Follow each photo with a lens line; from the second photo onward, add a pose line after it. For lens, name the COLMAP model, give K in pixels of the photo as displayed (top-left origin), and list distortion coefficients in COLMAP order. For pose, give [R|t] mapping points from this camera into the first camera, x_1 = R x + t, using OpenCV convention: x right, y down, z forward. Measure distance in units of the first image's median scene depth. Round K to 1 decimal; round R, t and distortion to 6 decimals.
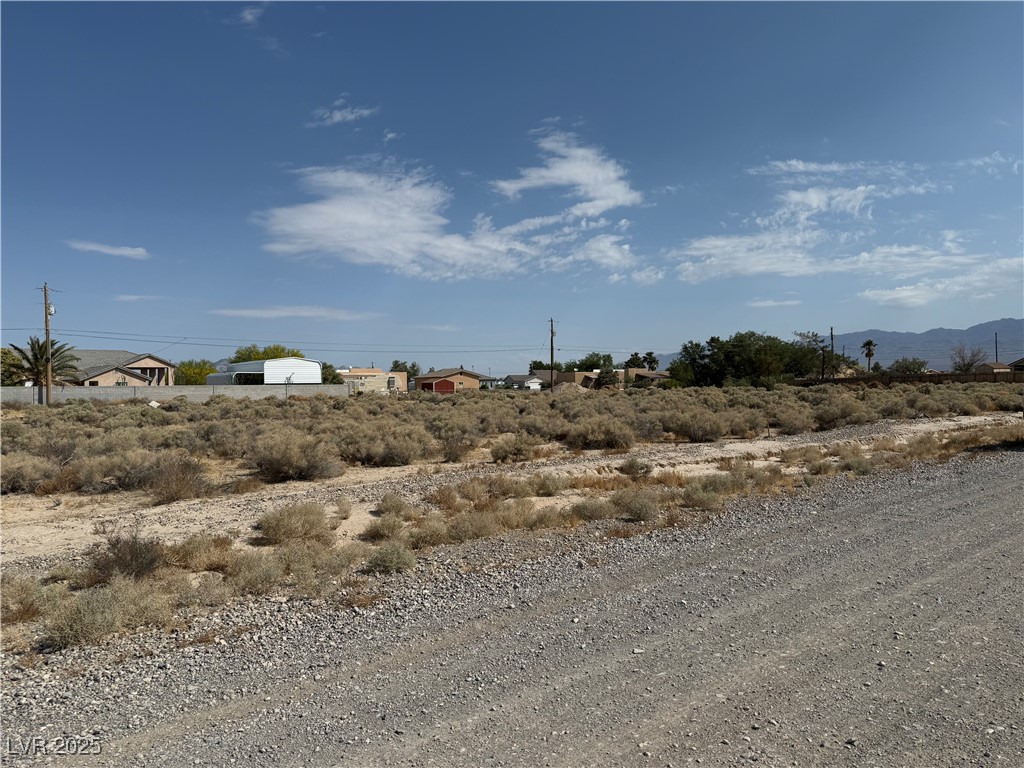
lens RADIAL K [[752.5, 0, 512.0], [0, 752.5, 384.0], [0, 0, 1]] dist [0.066694, -0.000515]
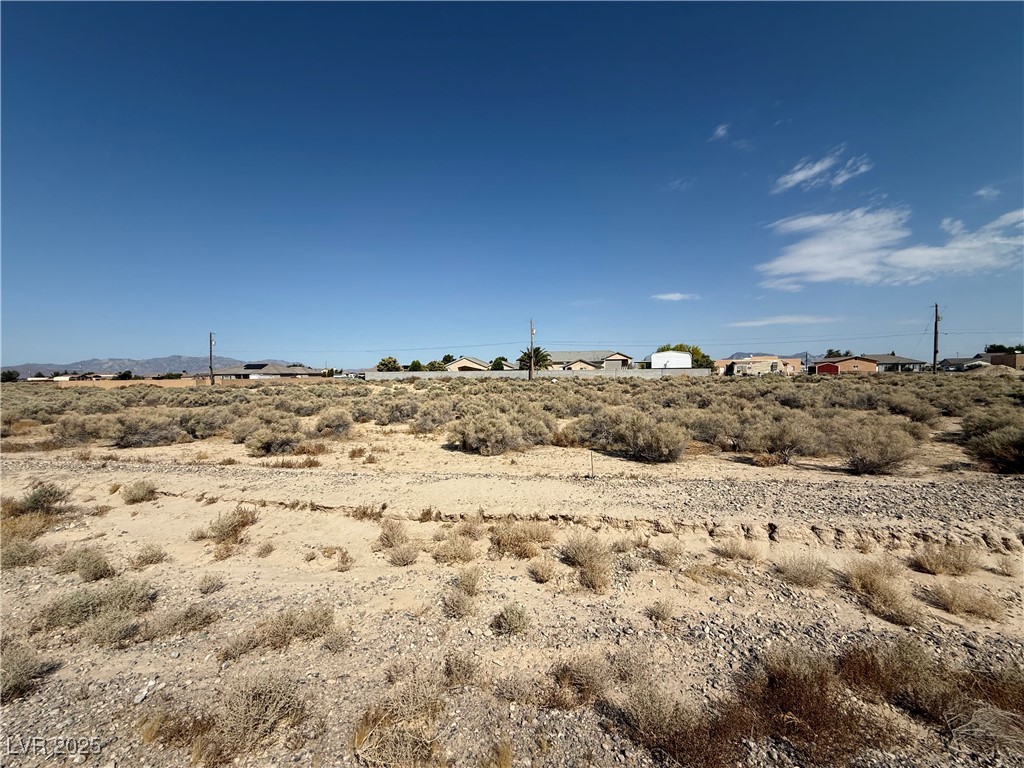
lens RADIAL K [[410.5, 0, 512.0], [0, 410.5, 384.0], [0, 0, 1]] dist [-0.001975, -0.000277]
pose [[0.627495, 0.027453, -0.778136, 0.121175], [0.005983, 0.999179, 0.040076, -0.003319], [0.778598, -0.029803, 0.626815, 0.191963]]
